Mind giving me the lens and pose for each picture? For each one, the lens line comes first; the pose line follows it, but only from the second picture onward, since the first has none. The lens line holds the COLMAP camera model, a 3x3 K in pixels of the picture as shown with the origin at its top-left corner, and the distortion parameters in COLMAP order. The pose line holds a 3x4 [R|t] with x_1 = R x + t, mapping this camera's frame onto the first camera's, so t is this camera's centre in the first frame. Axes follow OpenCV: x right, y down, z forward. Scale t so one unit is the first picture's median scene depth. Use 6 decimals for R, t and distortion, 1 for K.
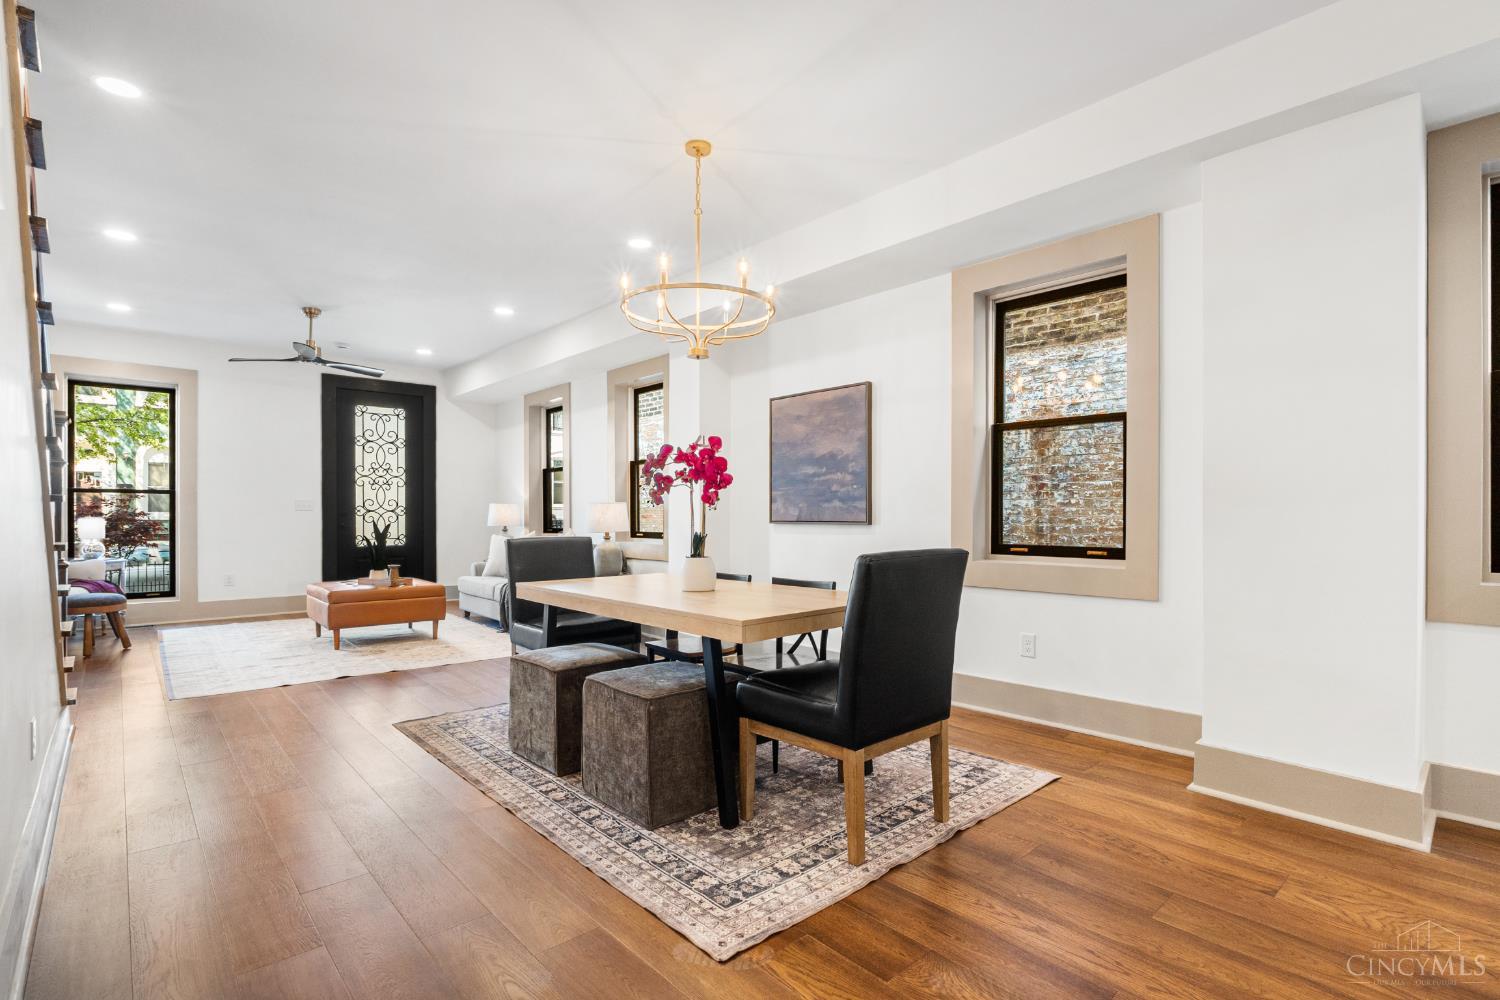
lens RADIAL K [[696.1, 0, 741.4], [0, 696.1, 510.2], [0, 0, 1]] dist [-0.008938, 0.000650]
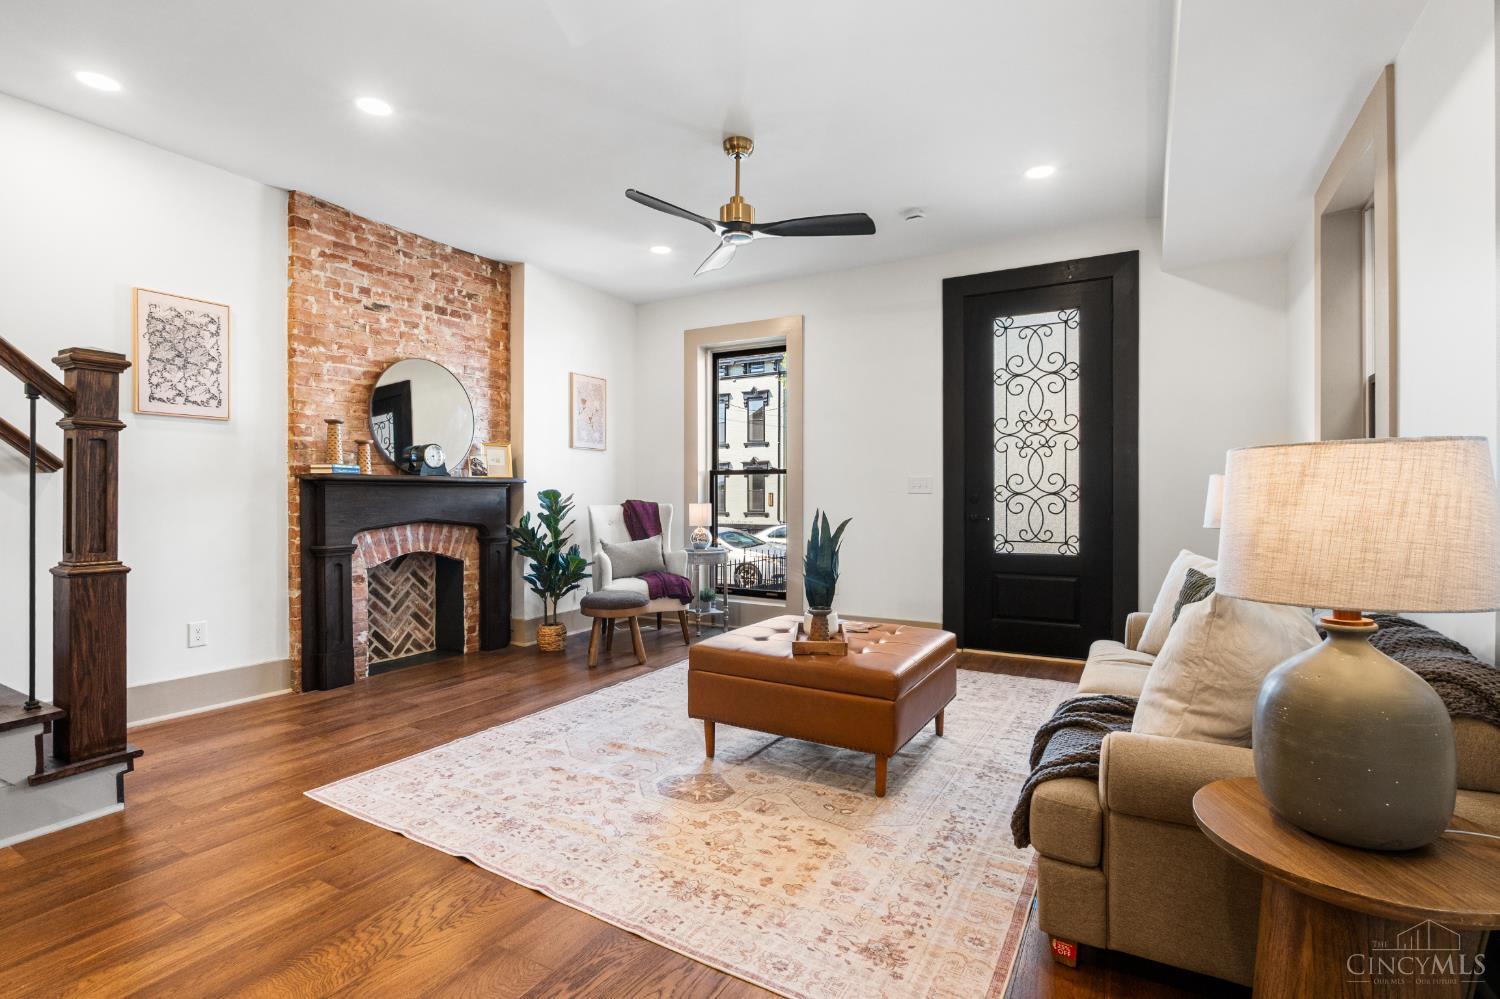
lens RADIAL K [[696.1, 0, 749.2], [0, 696.1, 504.1], [0, 0, 1]] dist [-0.008938, 0.000650]
pose [[0.317585, -0.001116, -0.948229, -0.048094], [-0.004352, 0.999987, -0.002634, 0.012398], [0.948220, 0.004963, 0.317577, 0.591768]]
